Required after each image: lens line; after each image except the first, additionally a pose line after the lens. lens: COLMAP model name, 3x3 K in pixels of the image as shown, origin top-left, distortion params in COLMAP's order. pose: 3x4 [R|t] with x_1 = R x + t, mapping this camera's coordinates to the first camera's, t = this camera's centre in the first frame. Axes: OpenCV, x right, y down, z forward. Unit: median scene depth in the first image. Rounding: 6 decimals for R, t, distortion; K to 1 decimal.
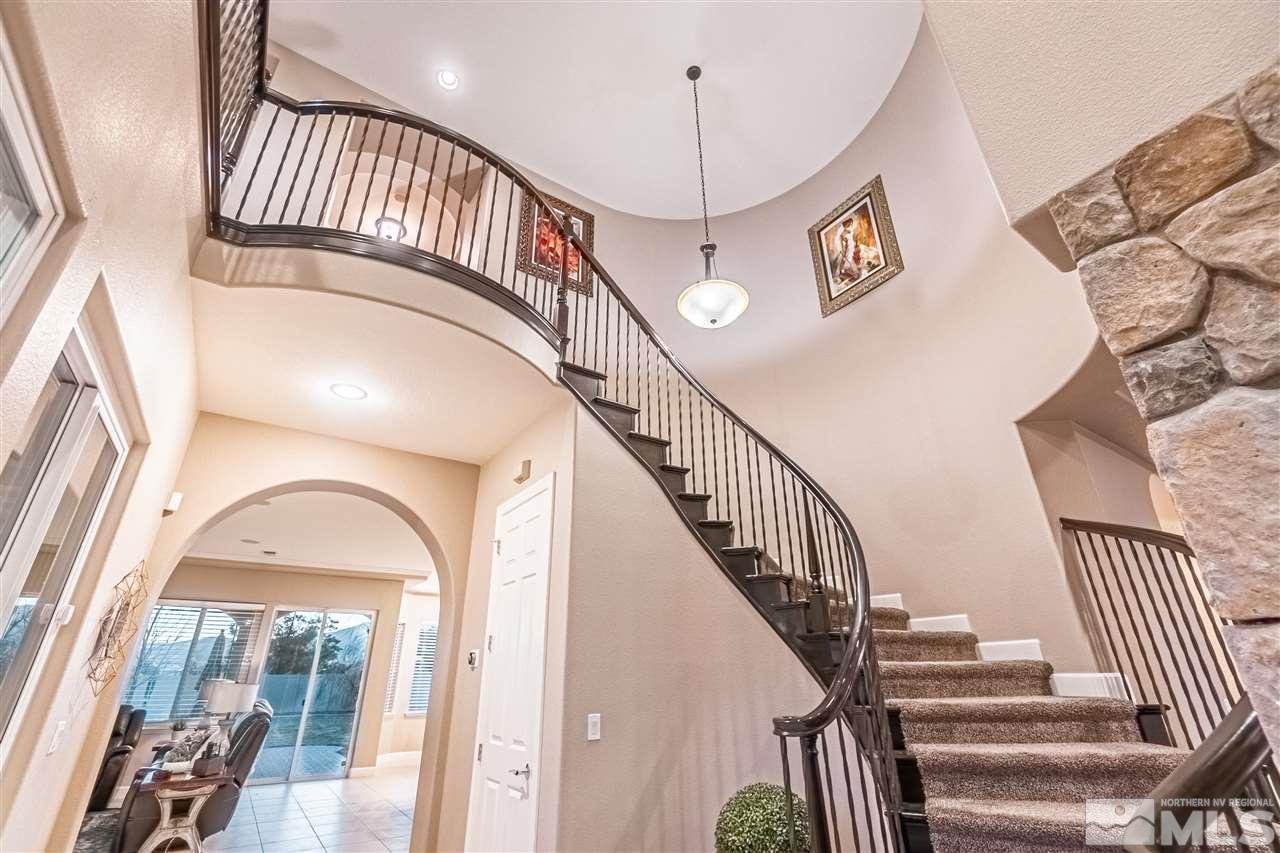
lens RADIAL K [[562.2, 0, 634.4], [0, 562.2, 424.2], [0, 0, 1]] dist [0.001177, -0.000402]
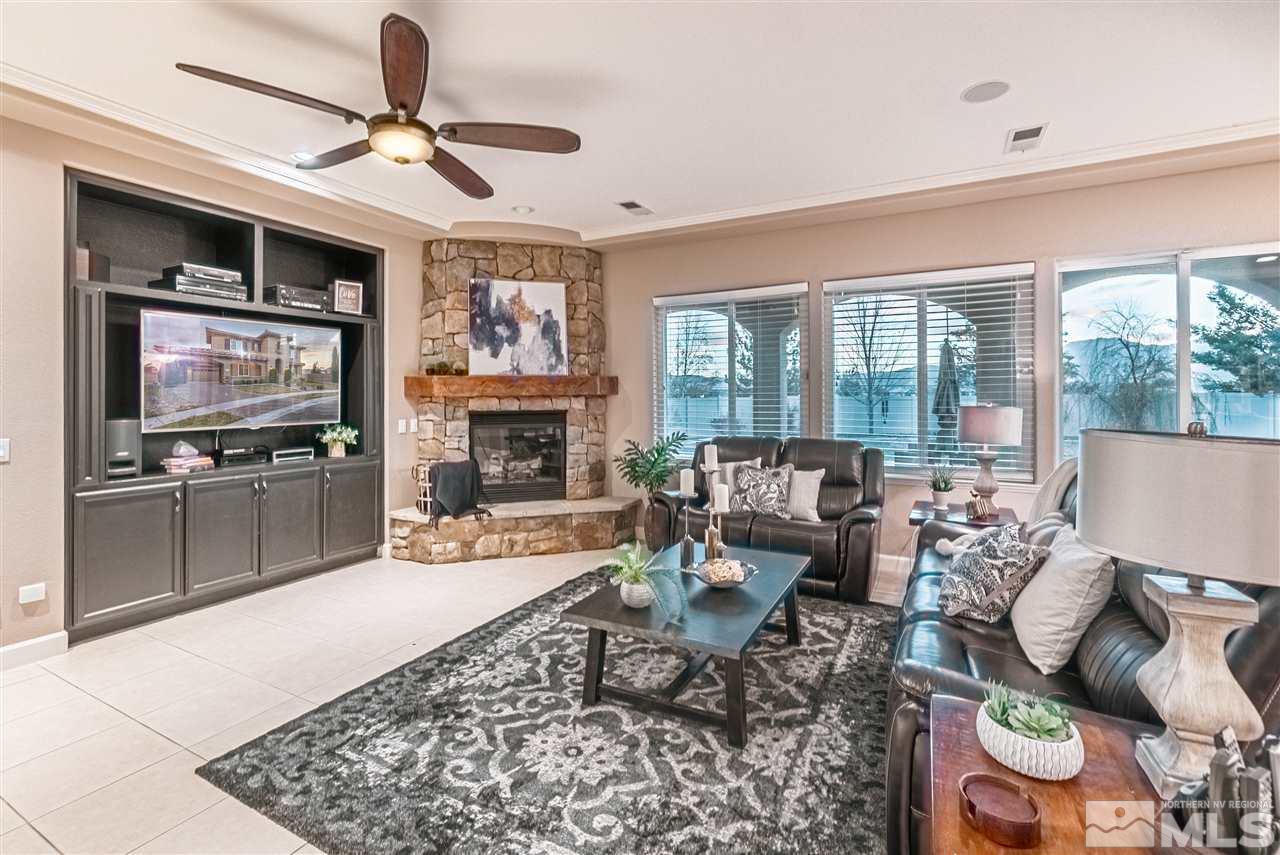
lens RADIAL K [[562.2, 0, 638.1], [0, 562.2, 398.7], [0, 0, 1]] dist [0.001177, -0.000402]
pose [[0.471719, -0.003780, -0.881741, -0.527268], [0.365805, 0.910715, 0.191796, 0.283109], [0.802289, -0.413019, 0.430984, 0.637229]]
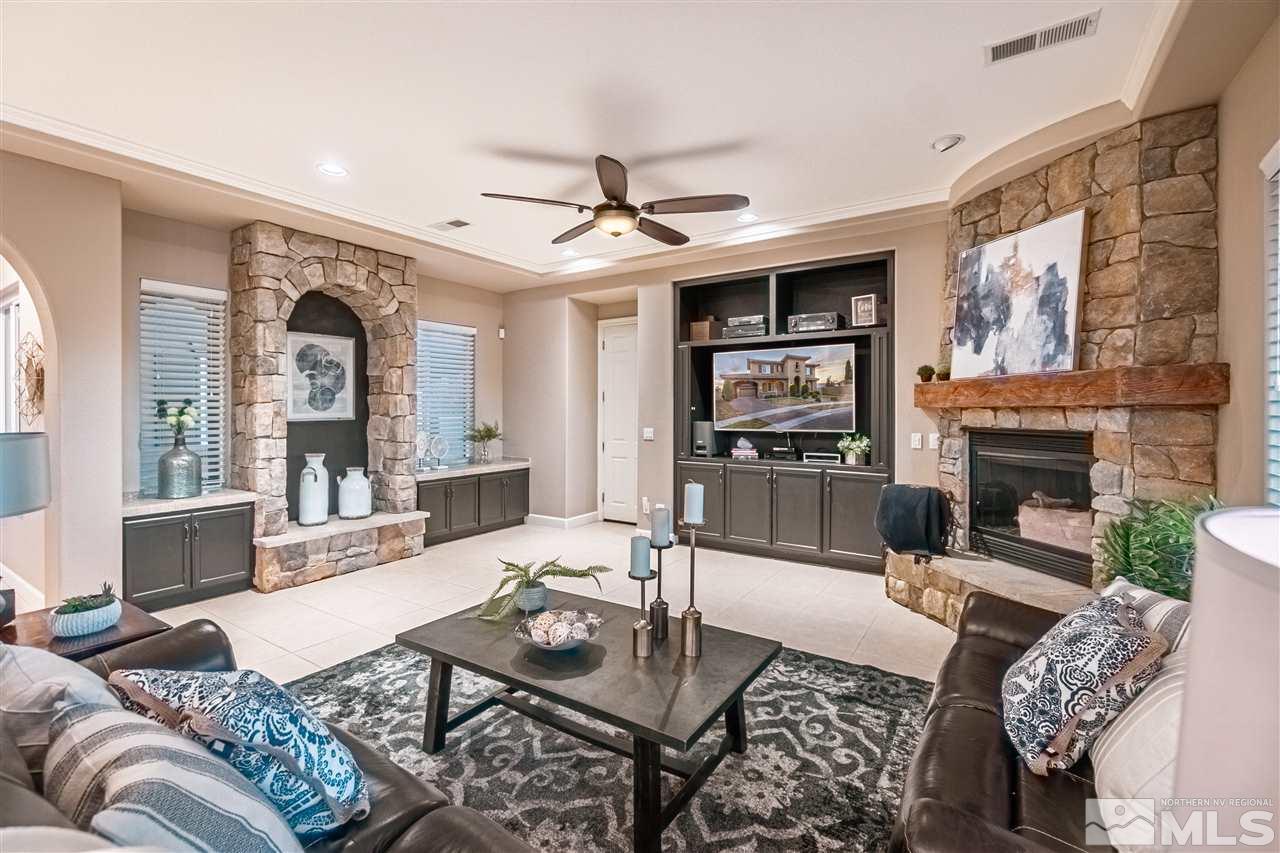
lens RADIAL K [[562.2, 0, 639.5], [0, 562.2, 416.0], [0, 0, 1]] dist [0.001177, -0.000402]
pose [[-0.919892, 0.002278, -0.392165, -0.822099], [0.157565, 0.917870, -0.364265, 0.555974], [0.359127, -0.396876, -0.844700, 1.254744]]
